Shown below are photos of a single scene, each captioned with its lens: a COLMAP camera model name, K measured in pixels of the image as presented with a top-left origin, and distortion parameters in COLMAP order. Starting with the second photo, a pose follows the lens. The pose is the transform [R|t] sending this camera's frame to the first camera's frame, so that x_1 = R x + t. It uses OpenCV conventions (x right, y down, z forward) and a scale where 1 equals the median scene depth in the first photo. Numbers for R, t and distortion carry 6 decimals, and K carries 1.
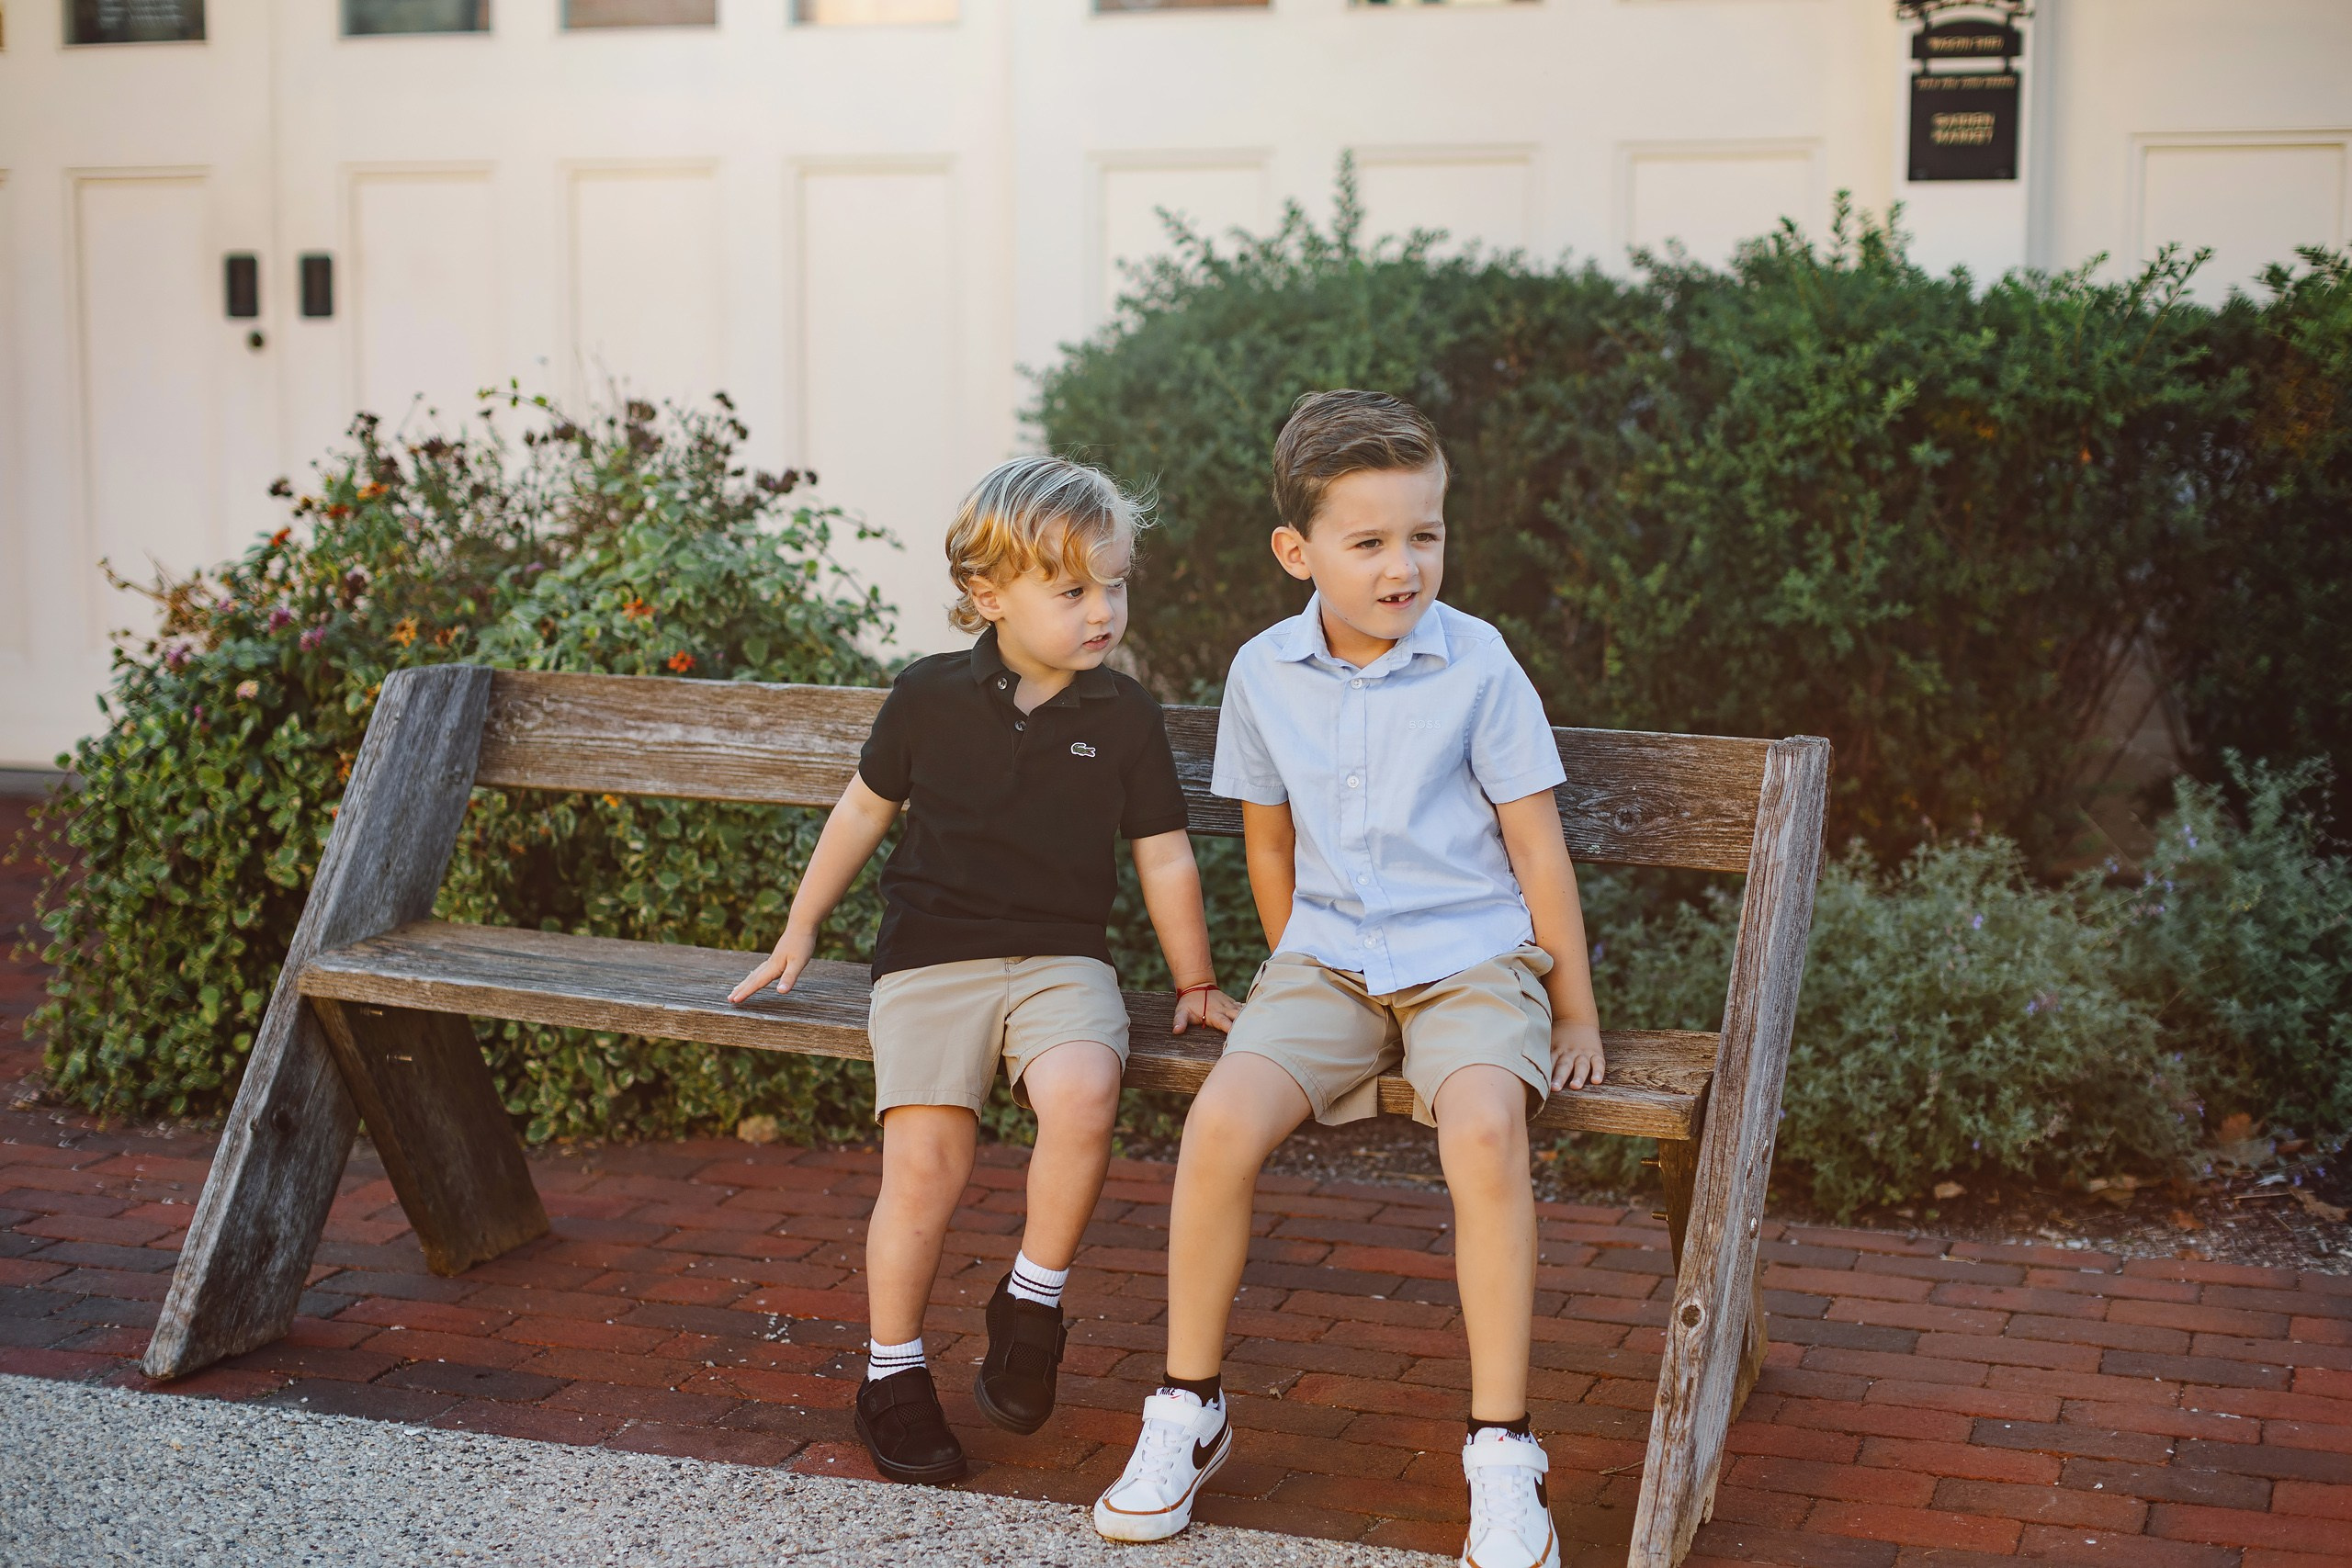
lens RADIAL K [[3498.1, 0, 1178.1], [0, 3498.1, 782.1], [0, 0, 1]] dist [0.035474, -0.099055]
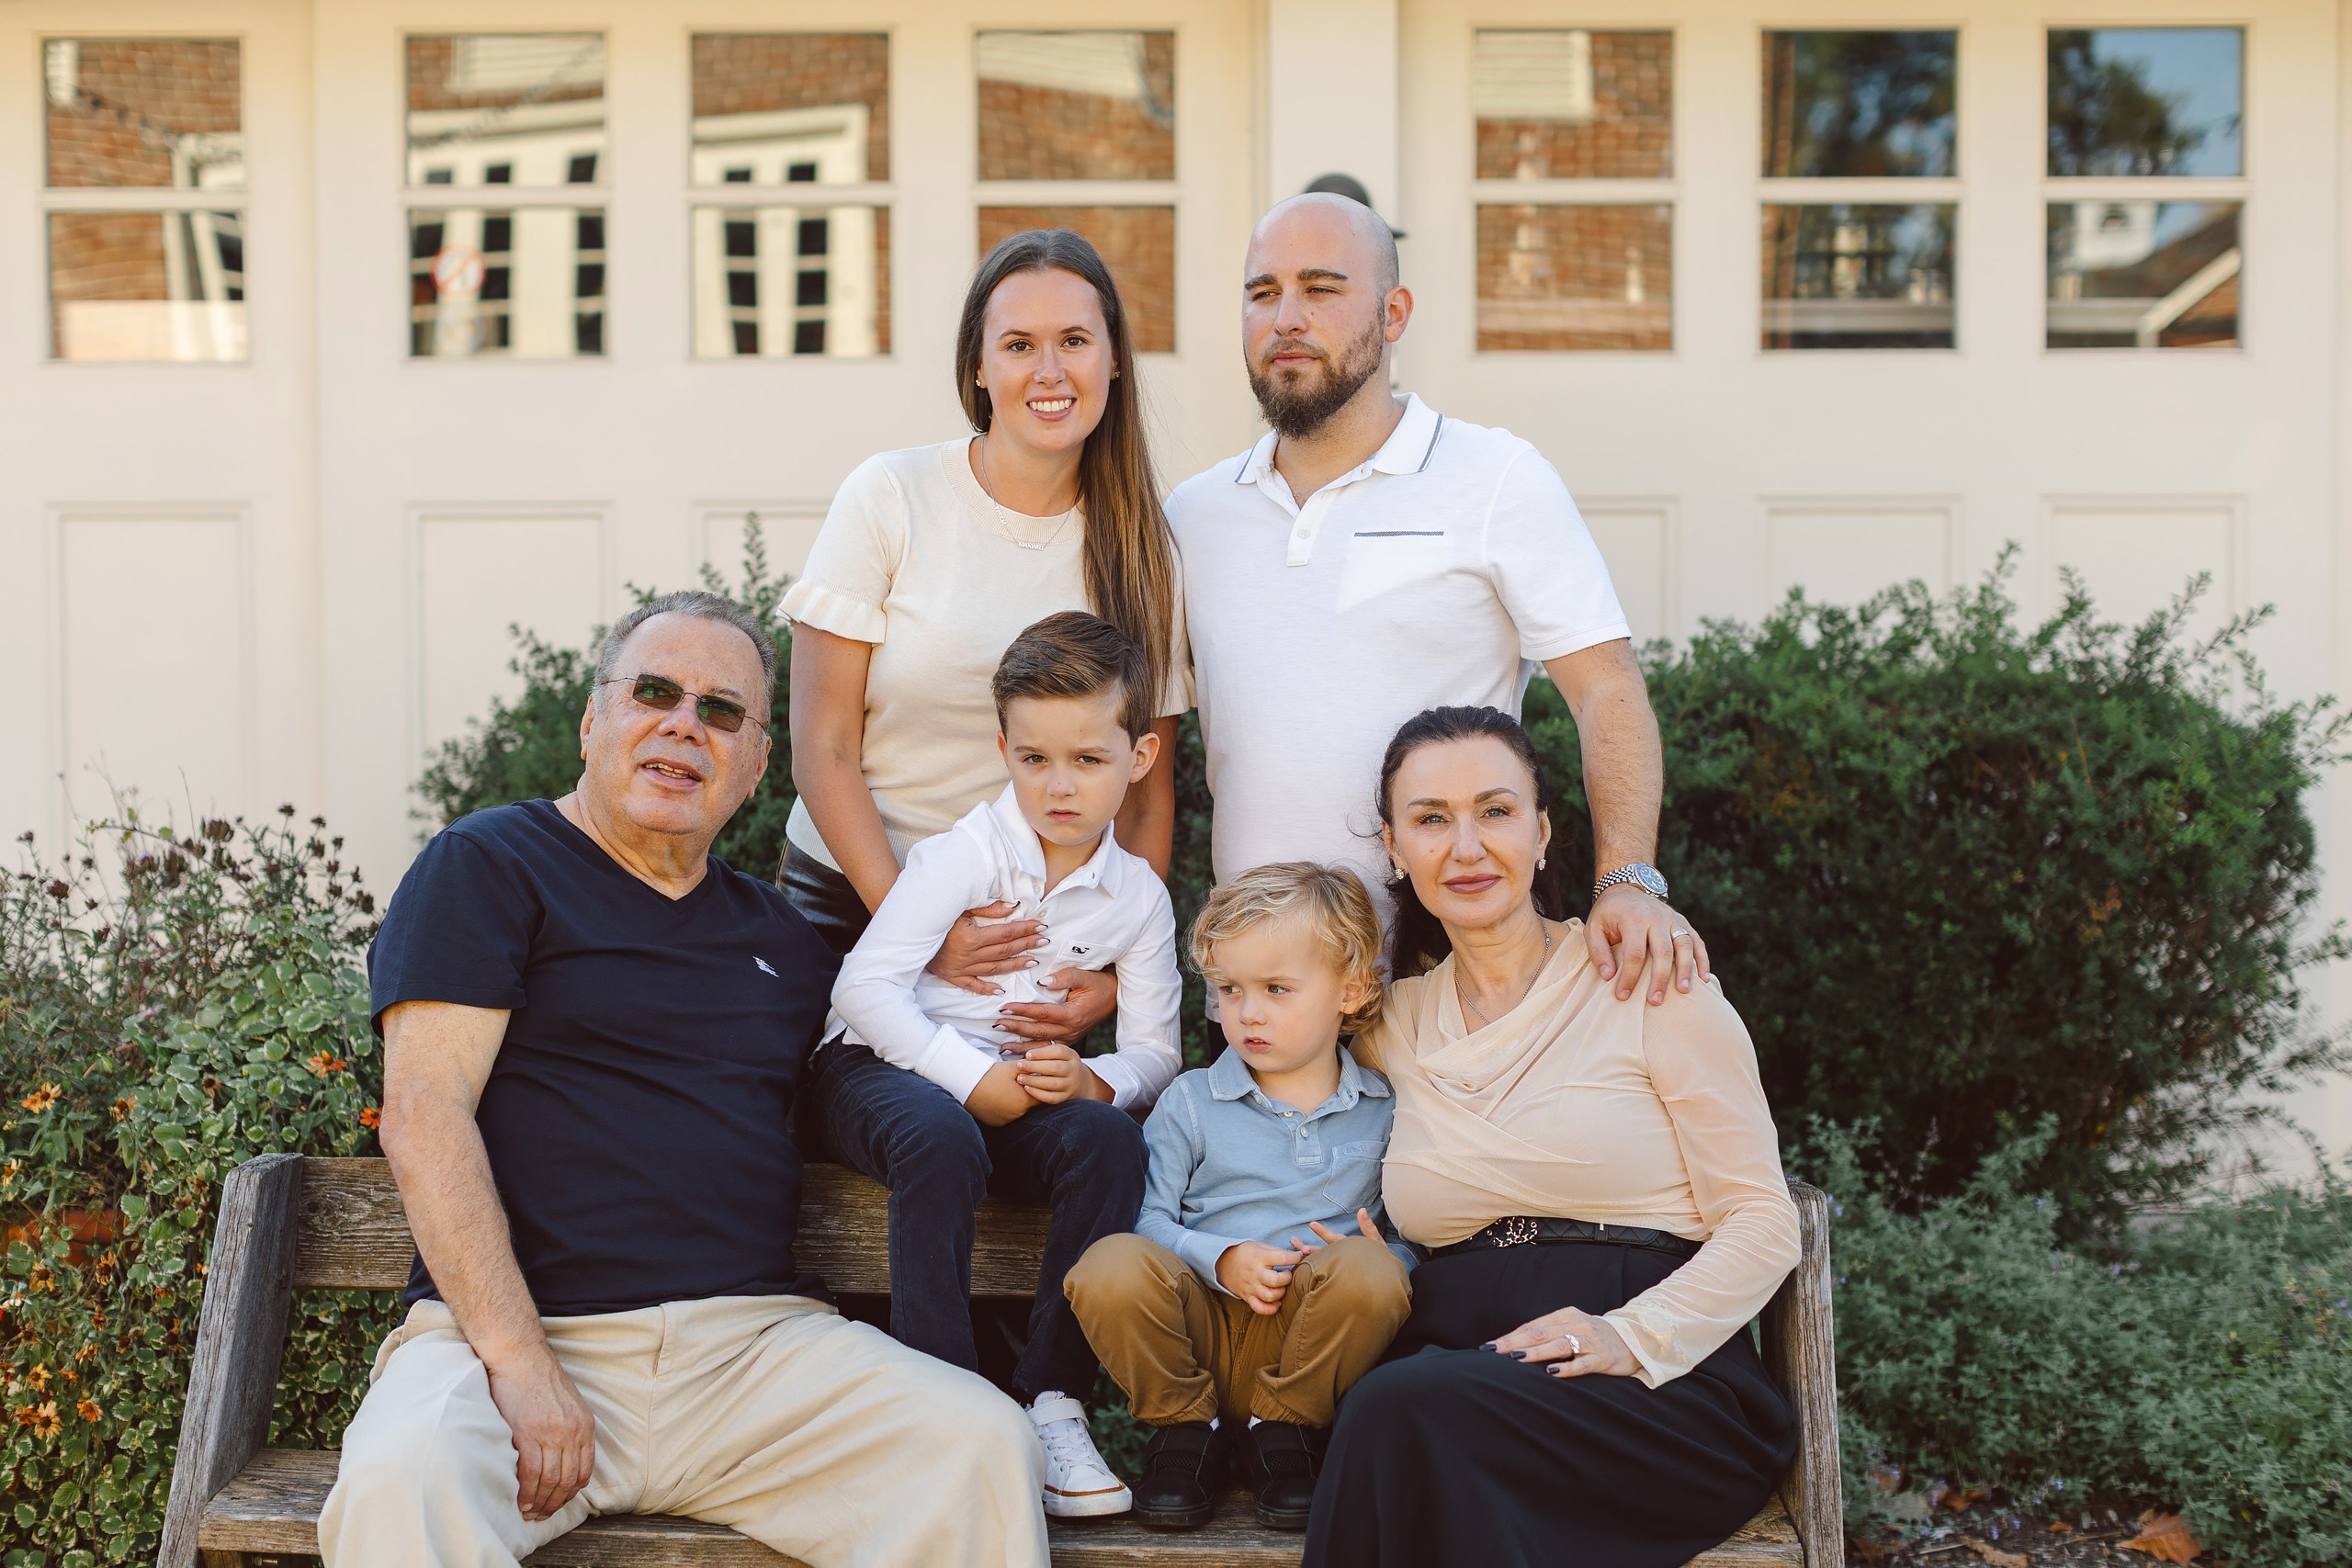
lens RADIAL K [[3600.5, 0, 1085.9], [0, 3600.5, 760.4], [0, 0, 1]] dist [0.028725, -0.052570]
pose [[0.944042, -0.022576, 0.329050, -0.276911], [0.047549, 0.996549, -0.068044, -0.055021], [-0.326379, 0.079883, 0.941858, 0.041285]]
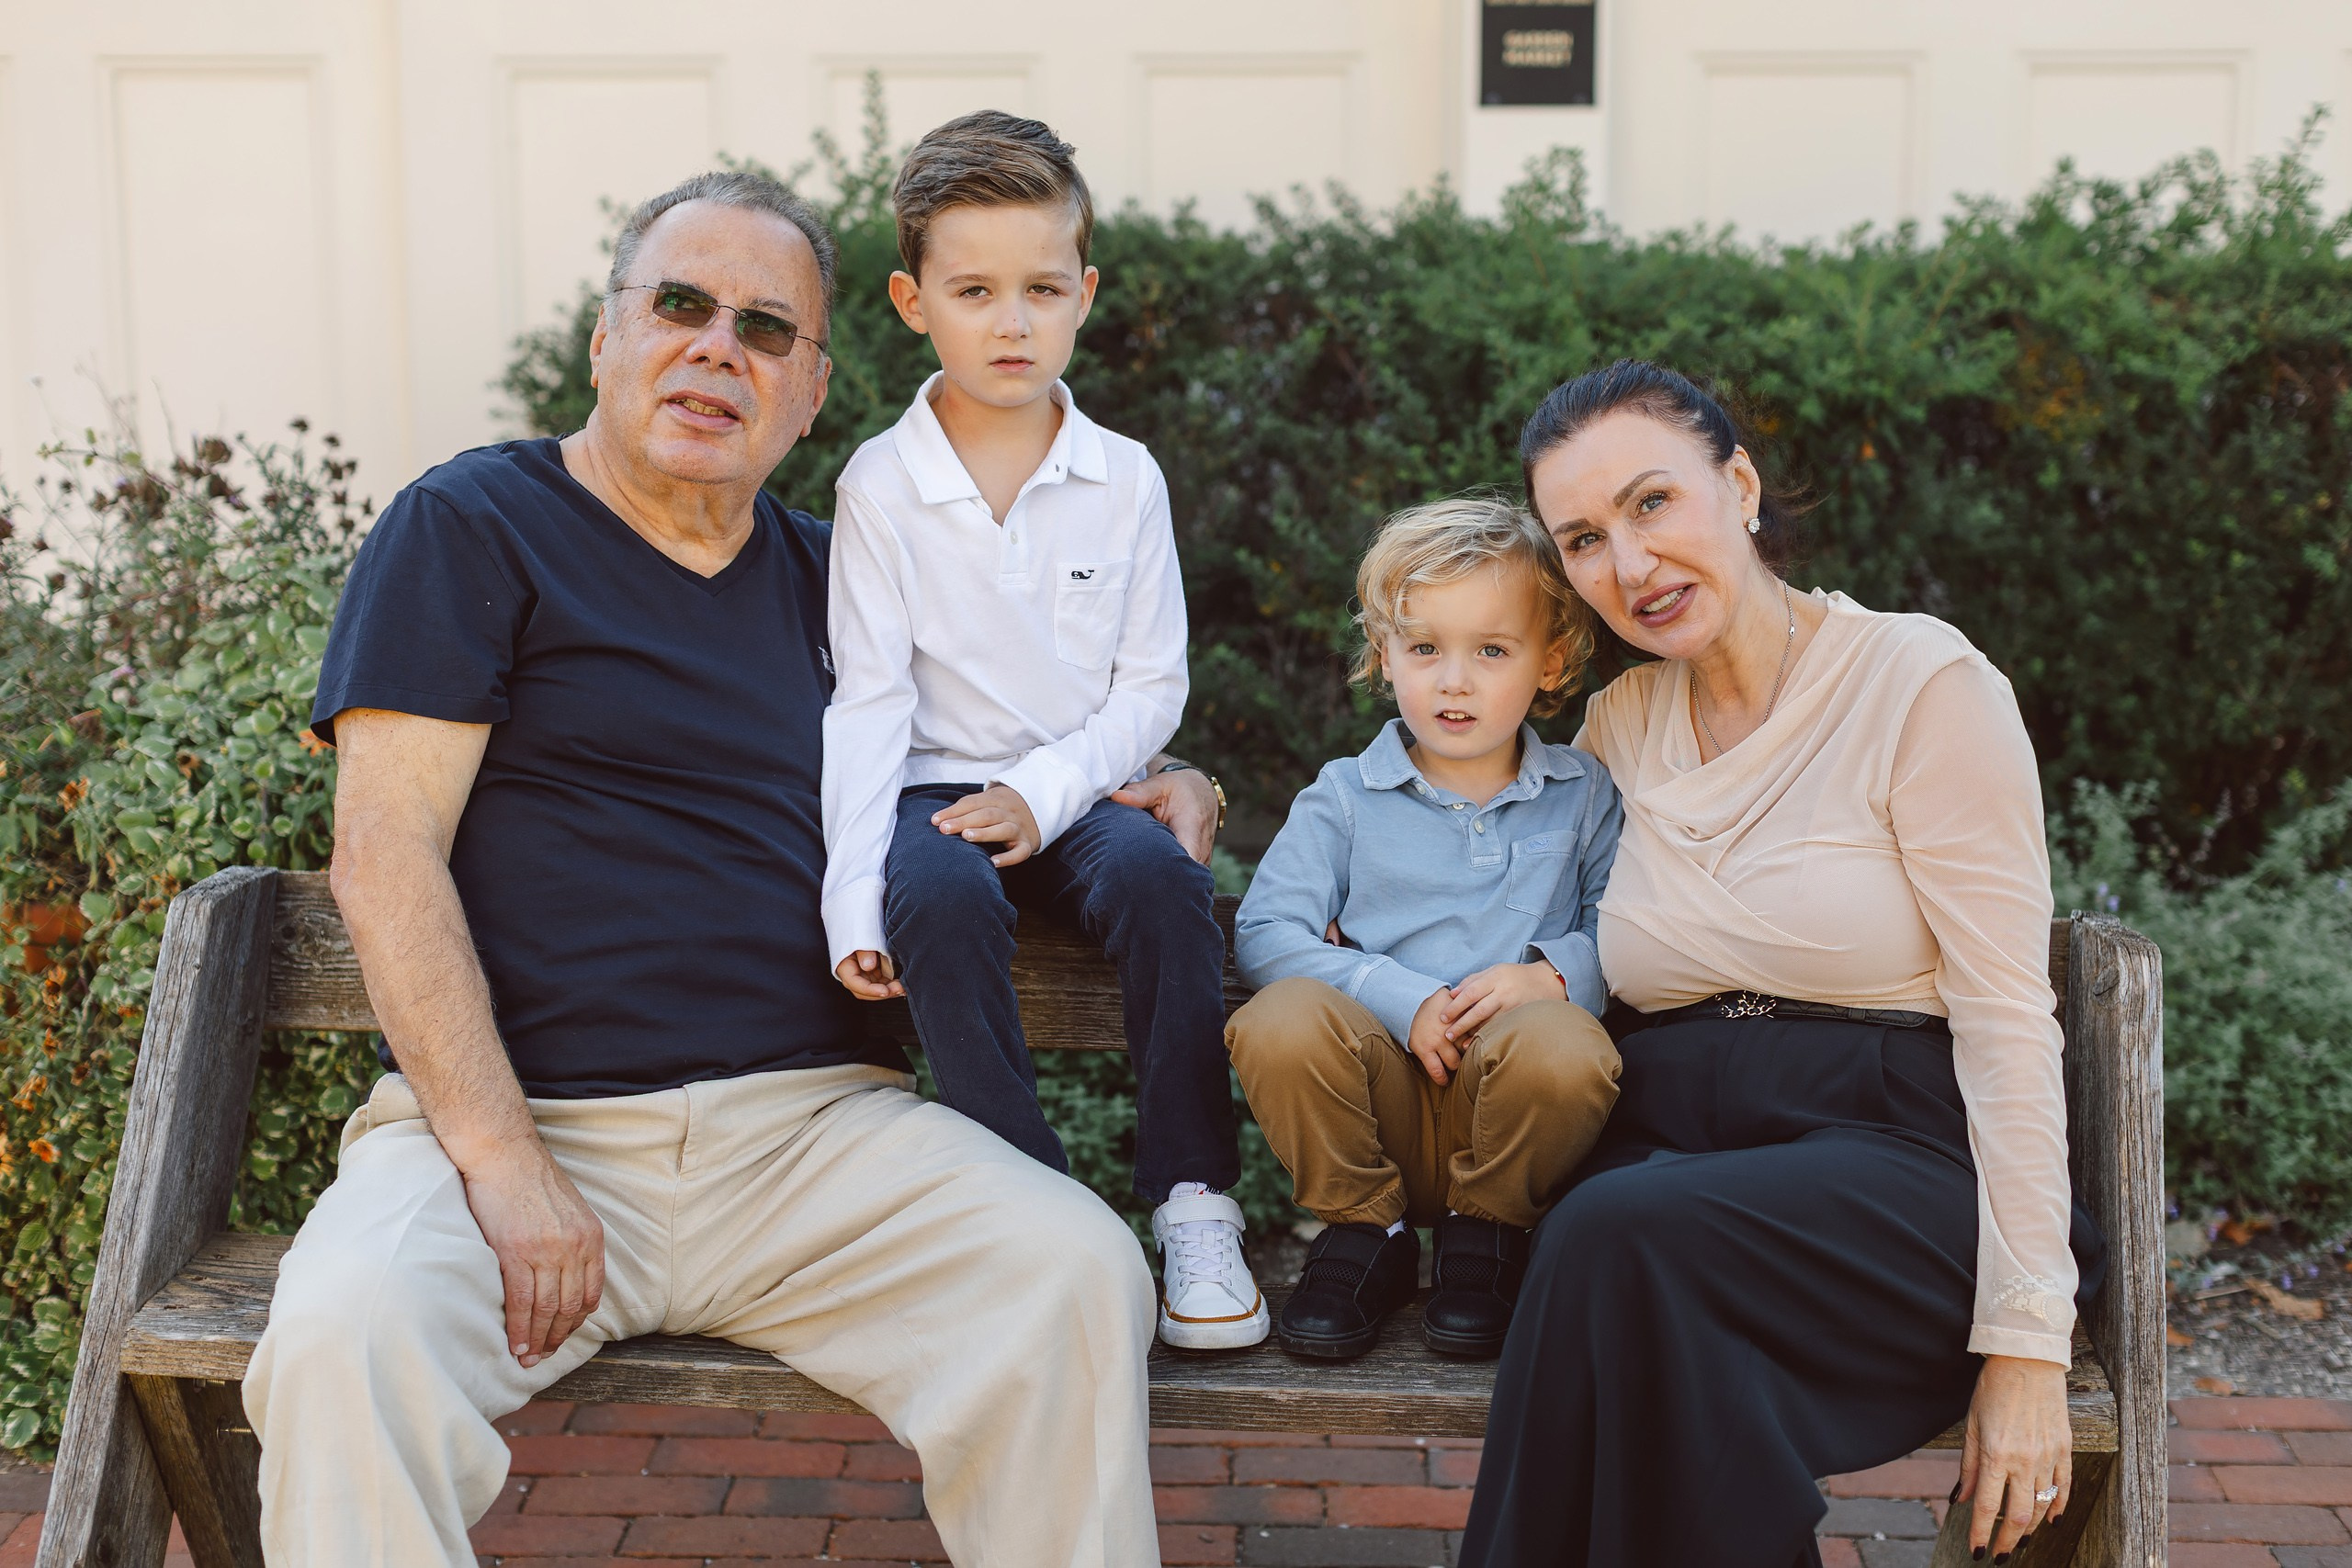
lens RADIAL K [[3505.0, 0, 1187.9], [0, 3505.0, 780.9], [0, 0, 1]] dist [0.036816, -0.046142]
pose [[0.952942, -0.059006, 0.297353, -0.204283], [0.042491, 0.997189, 0.061708, -0.079931], [-0.300159, -0.046169, 0.952771, 0.208917]]
